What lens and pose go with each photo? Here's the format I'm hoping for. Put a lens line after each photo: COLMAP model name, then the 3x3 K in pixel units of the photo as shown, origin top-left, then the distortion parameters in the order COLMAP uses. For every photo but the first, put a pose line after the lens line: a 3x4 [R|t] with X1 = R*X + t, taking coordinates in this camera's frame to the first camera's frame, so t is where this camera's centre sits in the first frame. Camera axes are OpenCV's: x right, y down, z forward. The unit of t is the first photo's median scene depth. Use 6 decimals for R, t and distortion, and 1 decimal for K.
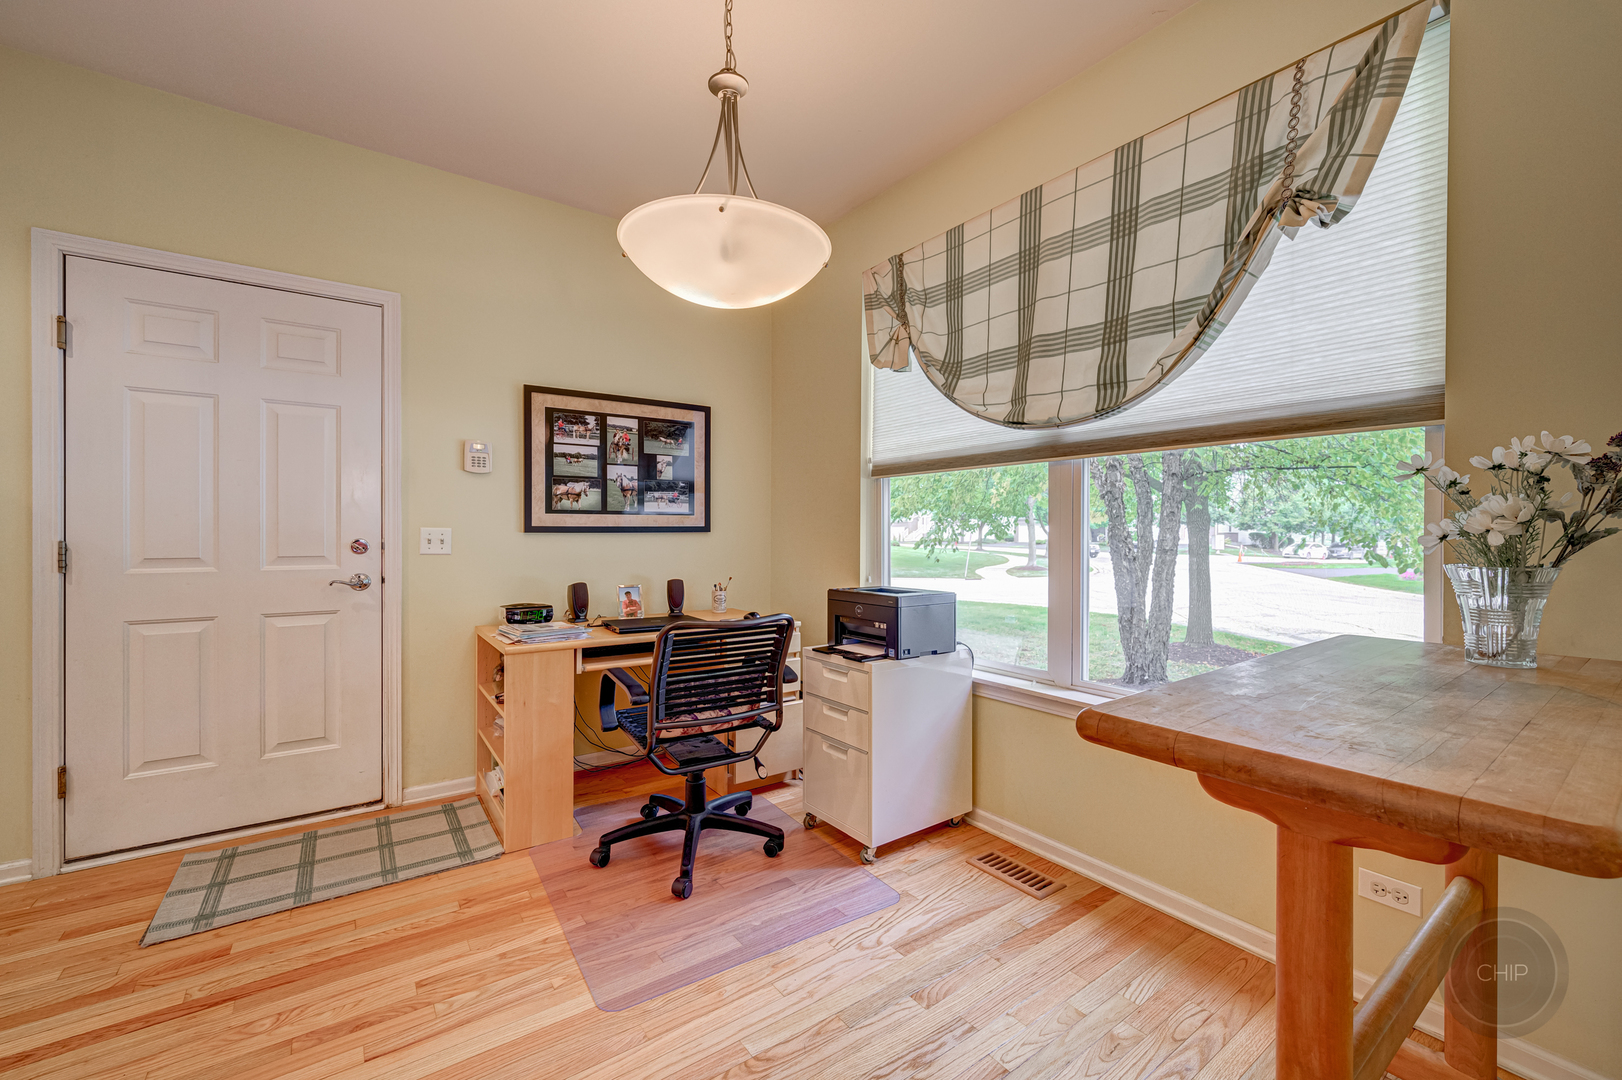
lens RADIAL K [[637.6, 0, 837.7], [0, 637.6, 536.3], [0, 0, 1]] dist [-0.001252, -0.000017]
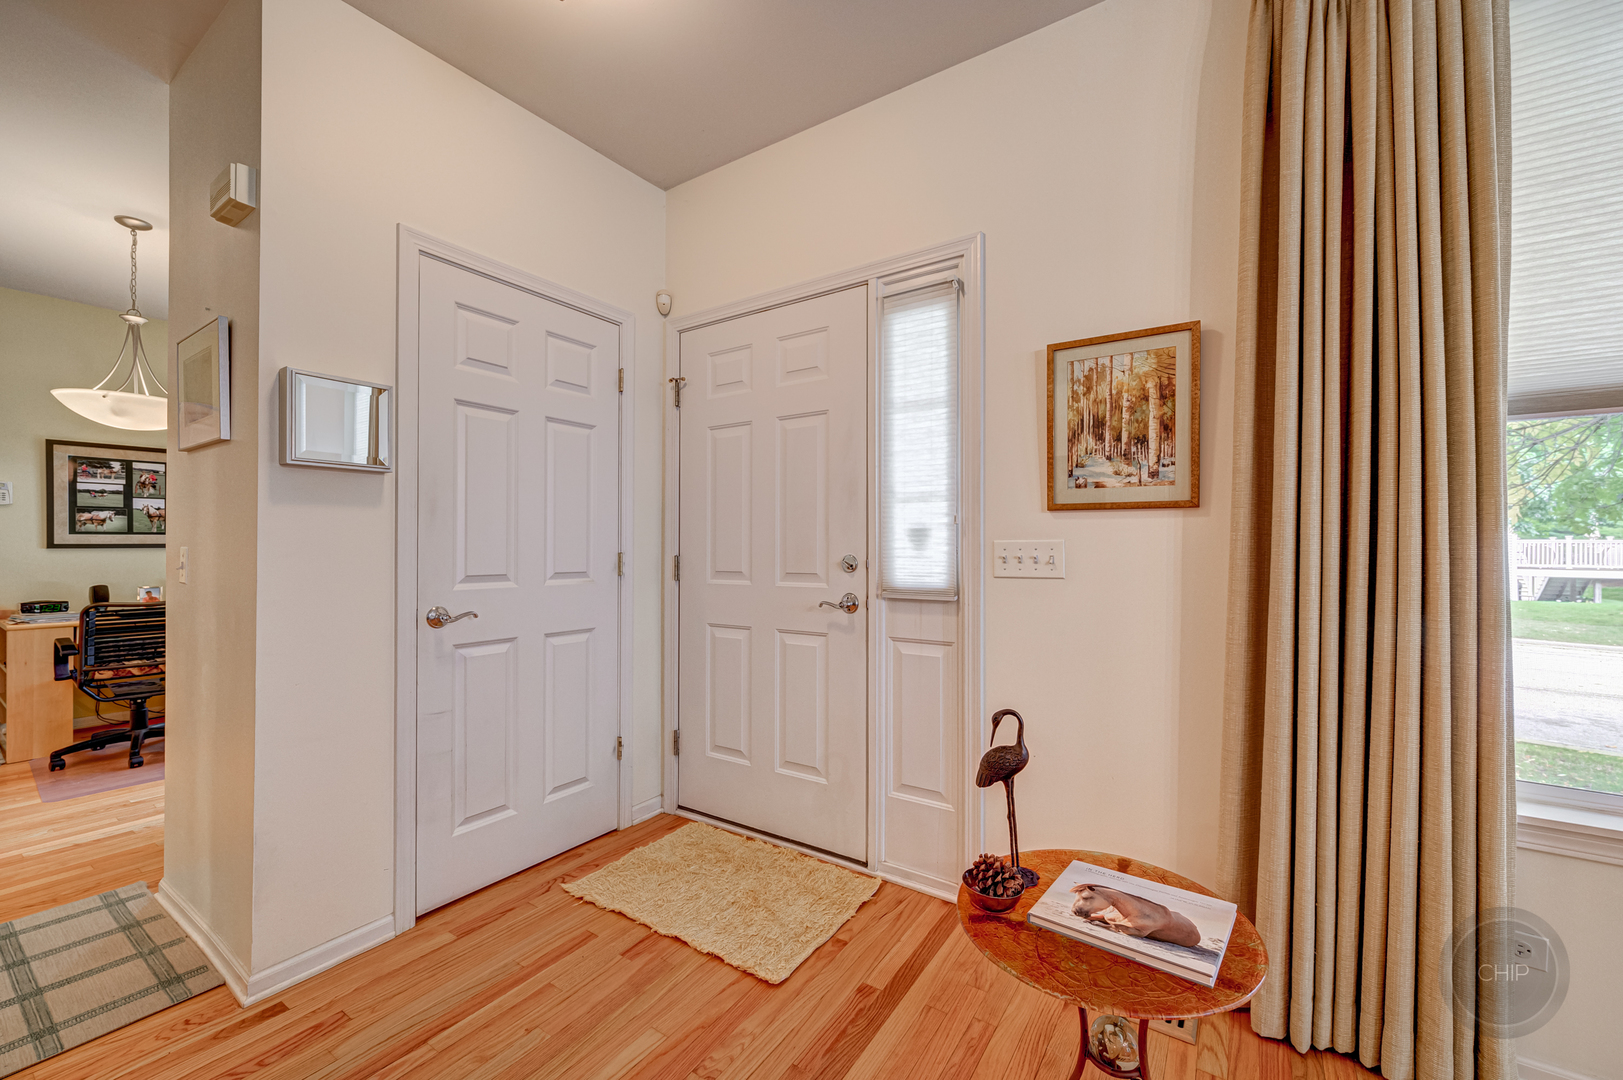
lens RADIAL K [[637.8, 0, 791.0], [0, 637.8, 548.3], [0, 0, 1]] dist [0.000928, 0.000153]
pose [[0.952484, -0.002912, 0.304575, 0.691288], [0.003102, 0.999995, -0.000142, -0.001377], [-0.304573, 0.001080, 0.952488, -0.890682]]
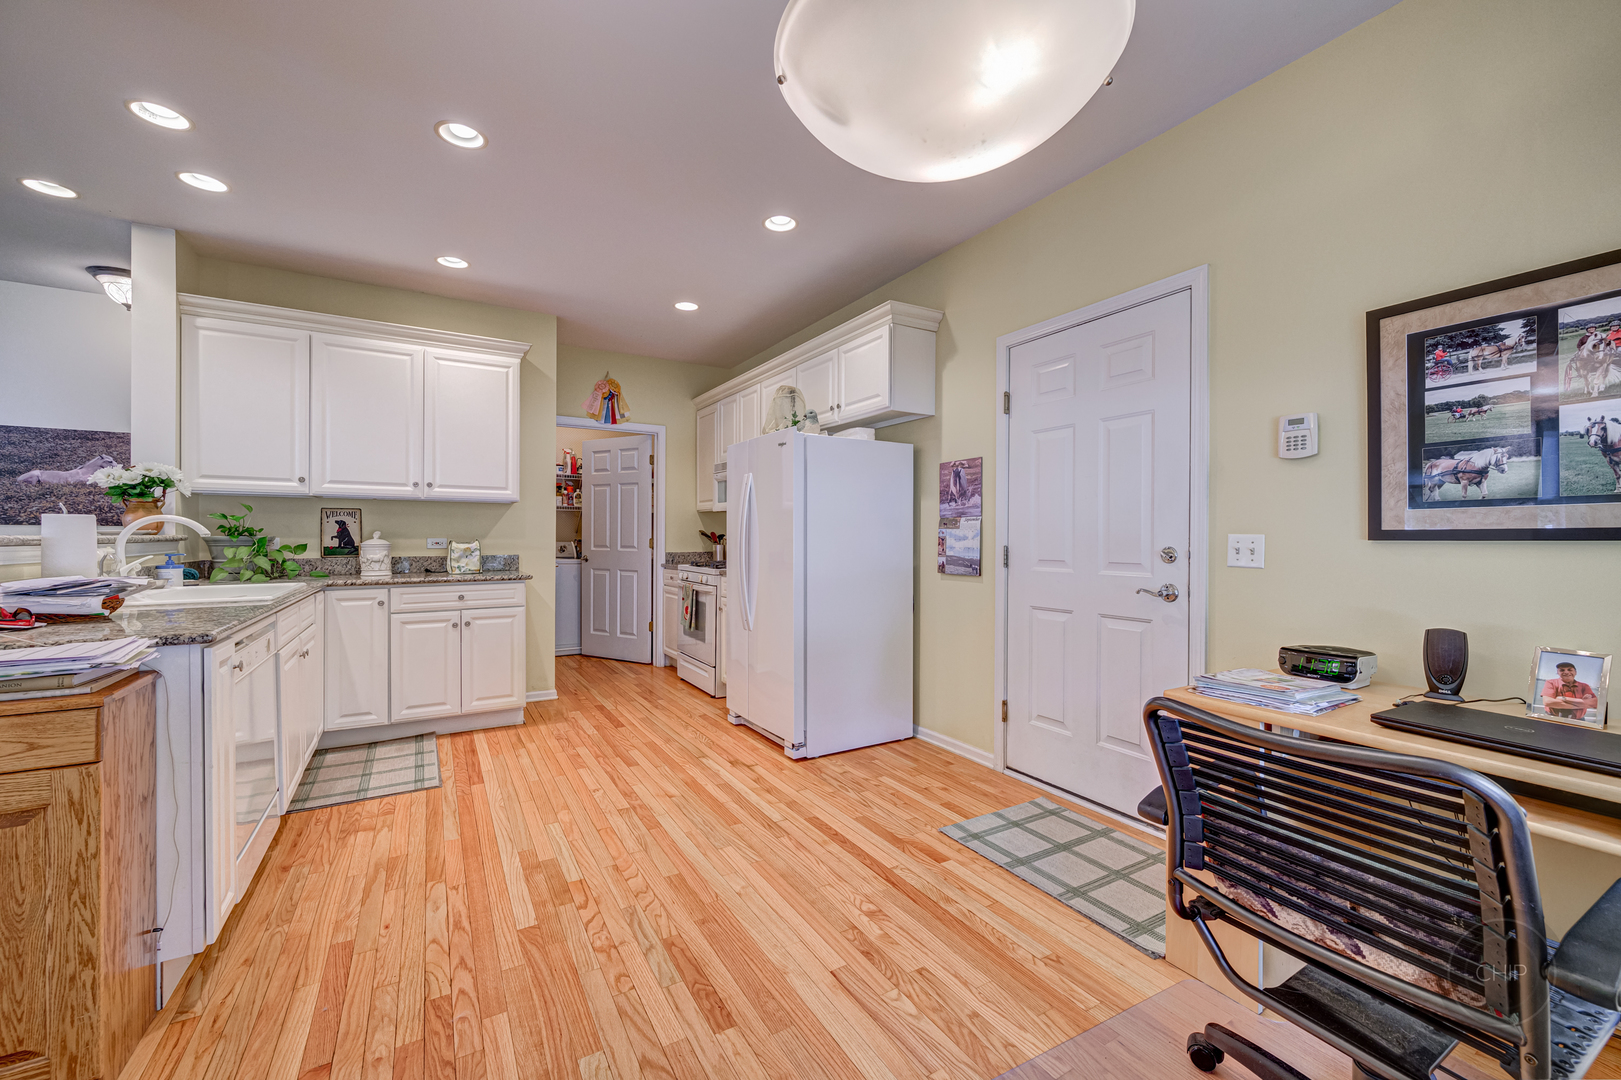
lens RADIAL K [[673.6, 0, 811.0], [0, 673.6, 535.6], [0, 0, 1]] dist [0.002012, -0.000049]
pose [[-0.125675, -0.005245, -0.992058, 0.301035], [-0.001693, 0.999986, -0.005073, -0.006932], [0.992070, 0.001042, -0.125682, 0.600472]]
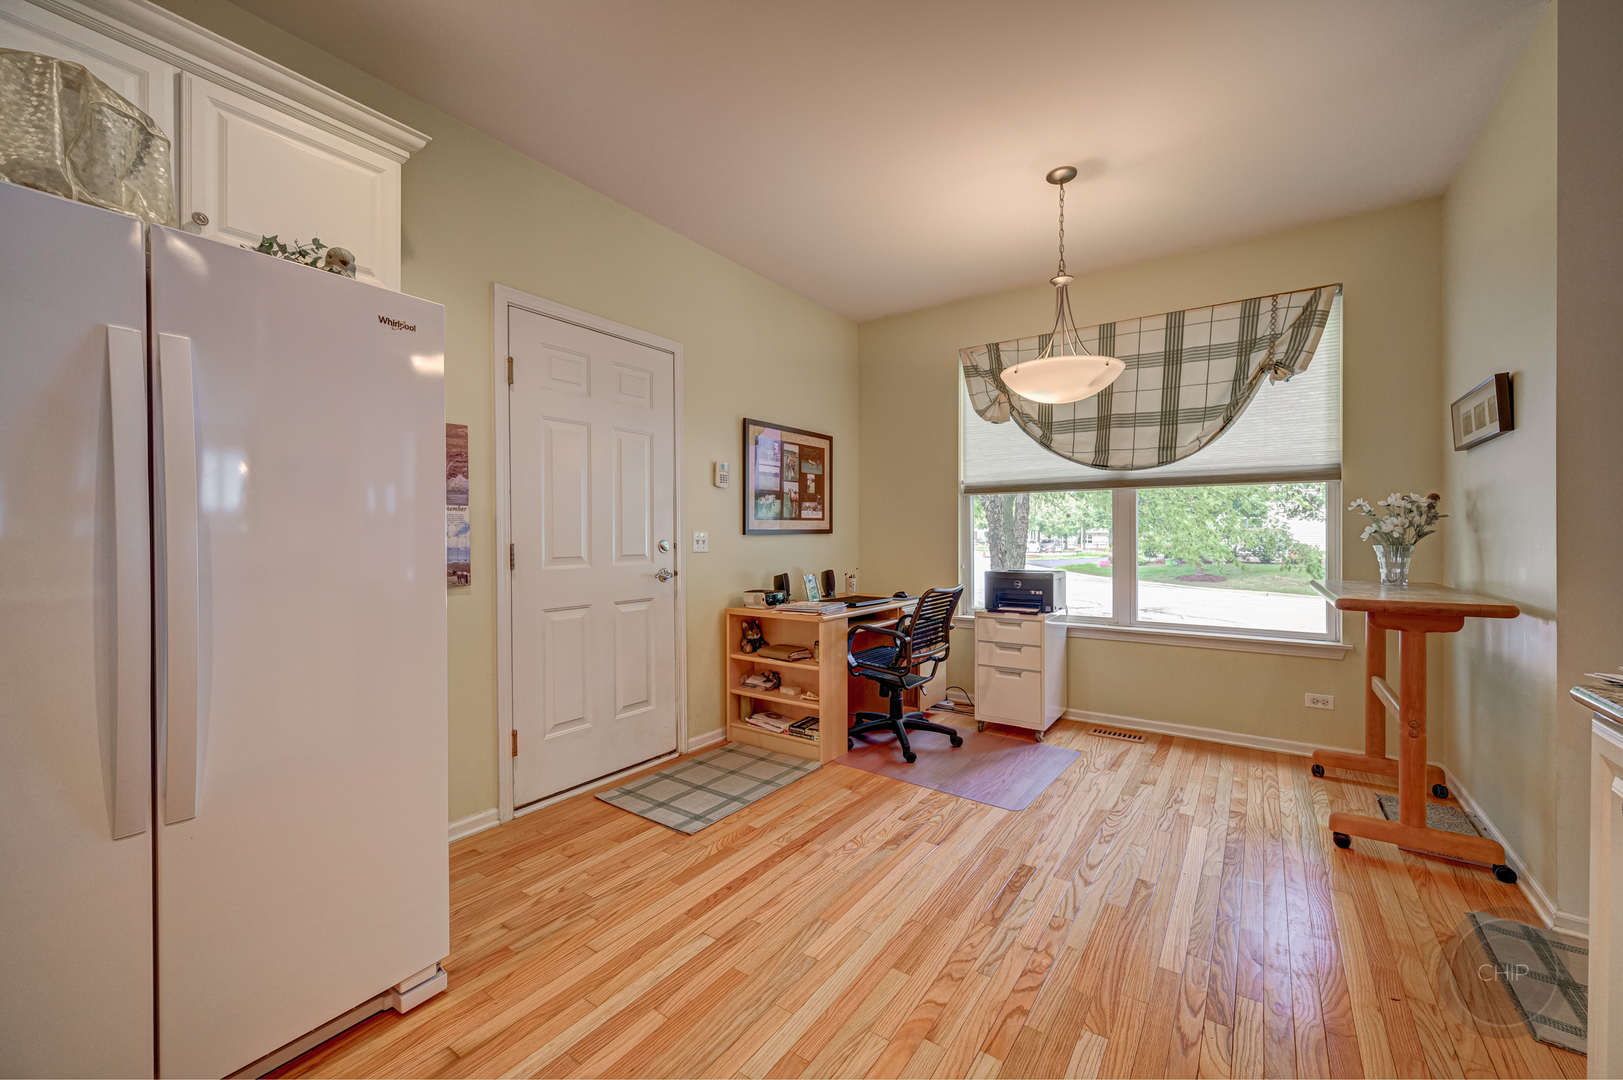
lens RADIAL K [[606.7, 0, 857.2], [0, 606.7, 538.1], [0, 0, 1]] dist [-0.001974, -0.000075]
pose [[0.942029, -0.007605, 0.335445, -0.788201], [0.006904, 0.999971, 0.003282, -0.001724], [-0.335460, -0.000776, 0.942054, -0.240968]]
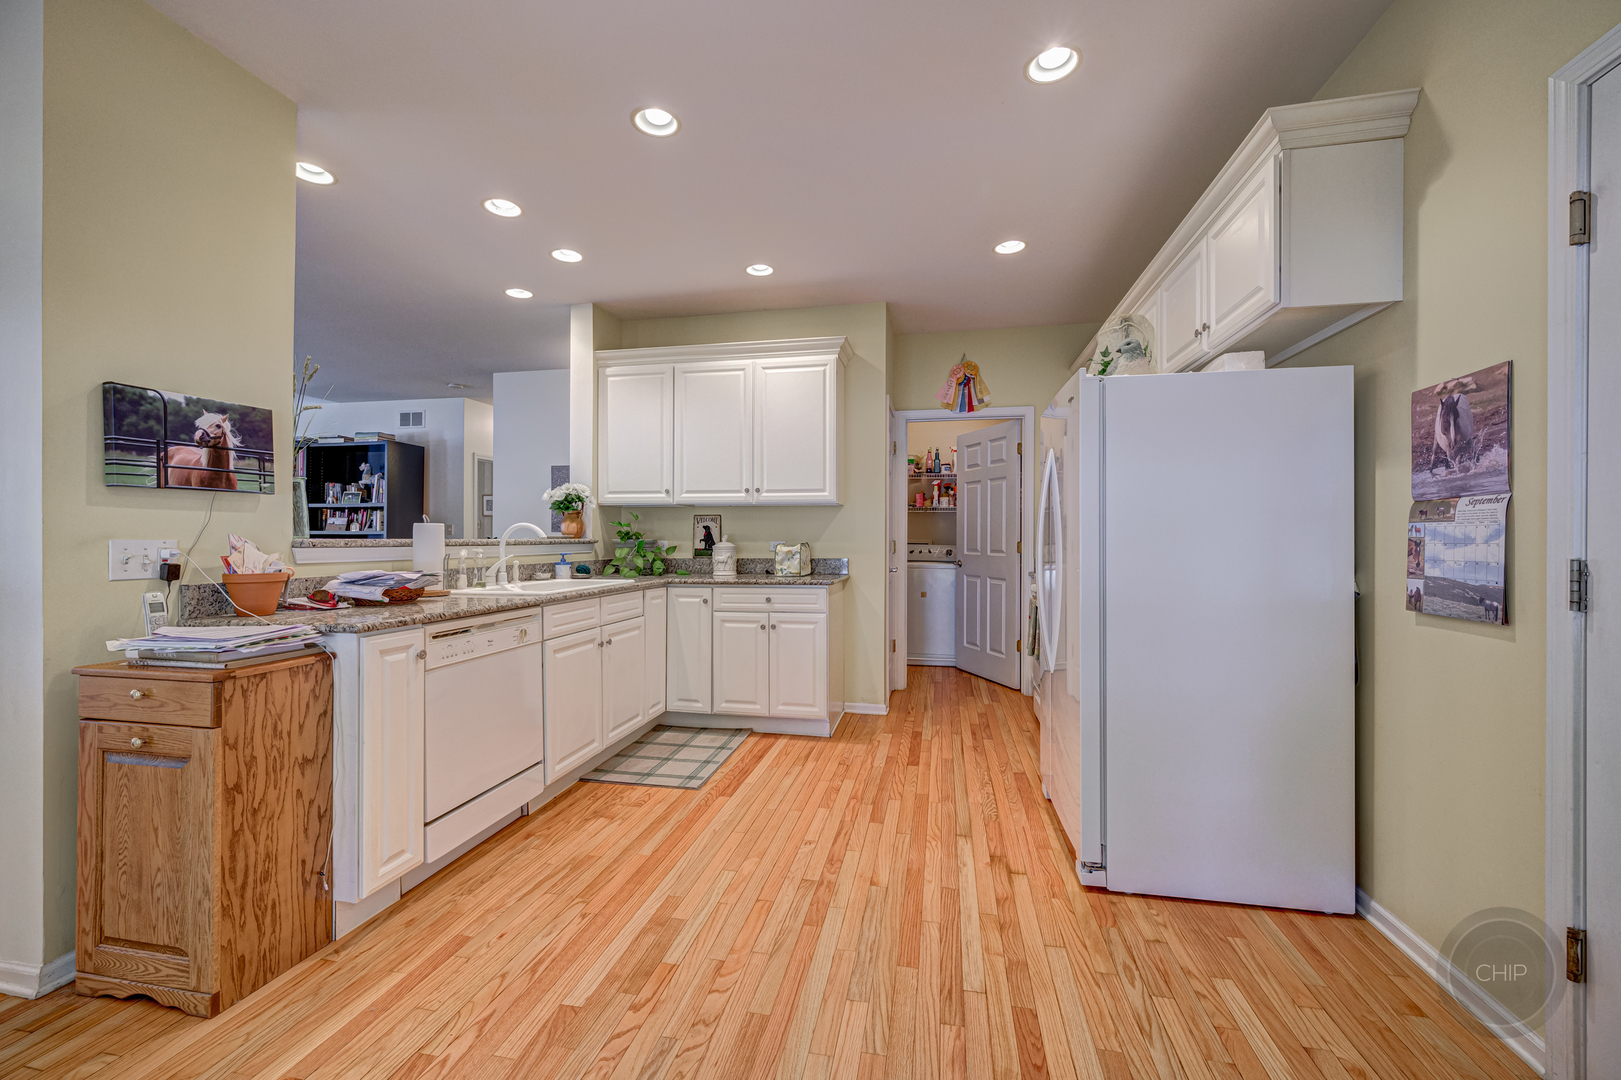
lens RADIAL K [[650.7, 0, 810.9], [0, 650.7, 536.4], [0, 0, 1]] dist [0.001662, 0.000051]
pose [[-0.769496, -0.006405, -0.638619, -0.196911], [-0.002325, 0.999971, -0.007227, -0.007810], [0.638647, -0.004076, -0.769489, 0.808571]]
